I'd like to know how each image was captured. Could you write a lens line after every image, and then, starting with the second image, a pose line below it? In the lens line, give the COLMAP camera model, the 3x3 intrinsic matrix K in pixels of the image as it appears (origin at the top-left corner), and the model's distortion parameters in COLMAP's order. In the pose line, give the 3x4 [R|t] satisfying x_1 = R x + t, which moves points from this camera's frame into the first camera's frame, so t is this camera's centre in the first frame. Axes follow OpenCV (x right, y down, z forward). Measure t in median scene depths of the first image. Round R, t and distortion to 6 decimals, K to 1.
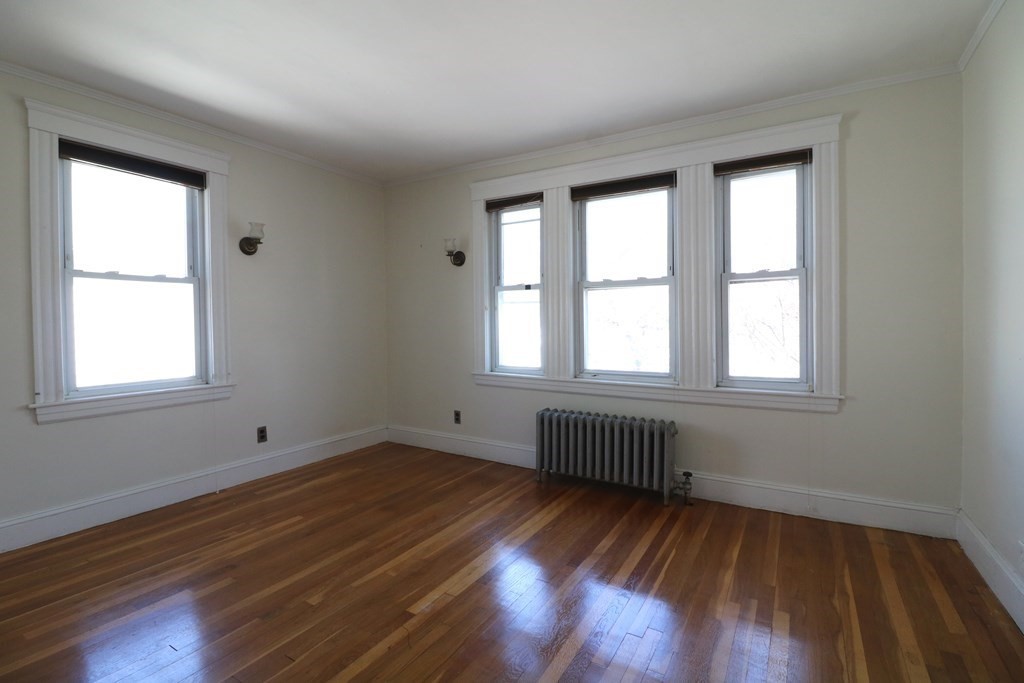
lens RADIAL K [[471.8, 0, 515.0], [0, 471.8, 333.2], [0, 0, 1]] dist [-0.000462, -0.011572]
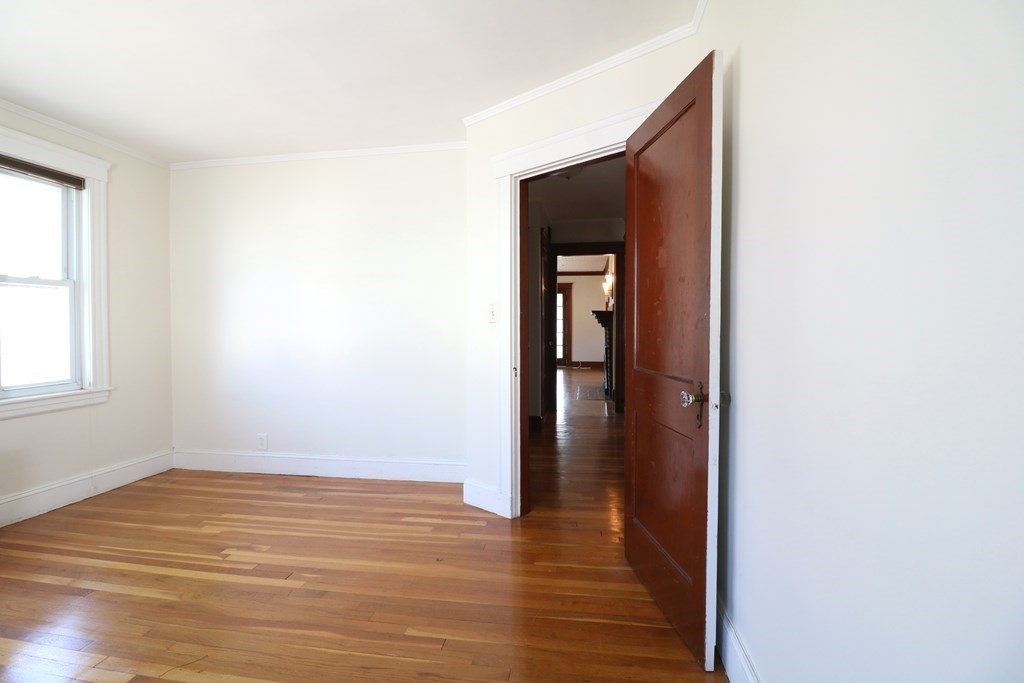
lens RADIAL K [[471.8, 0, 512.4], [0, 471.8, 331.1], [0, 0, 1]] dist [-0.000462, -0.011572]
pose [[-0.373453, 0.002291, 0.927646, -0.921509], [0.025685, 0.999639, 0.007871, 0.001610], [-0.927294, 0.026766, -0.373377, 0.509282]]
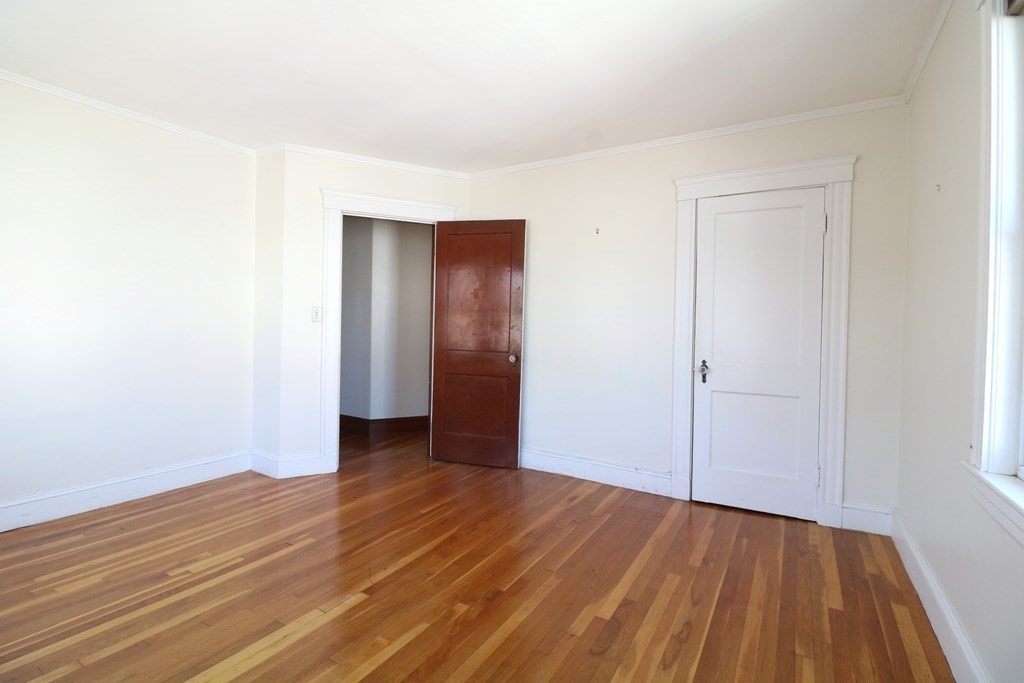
lens RADIAL K [[471.8, 0, 511.7], [0, 471.8, 338.3], [0, 0, 1]] dist [-0.000462, -0.011572]
pose [[-0.999947, -0.010210, -0.001254, -0.418649], [-0.010256, 0.998957, 0.044492, -0.031496], [0.000799, 0.044503, -0.999009, 1.562655]]
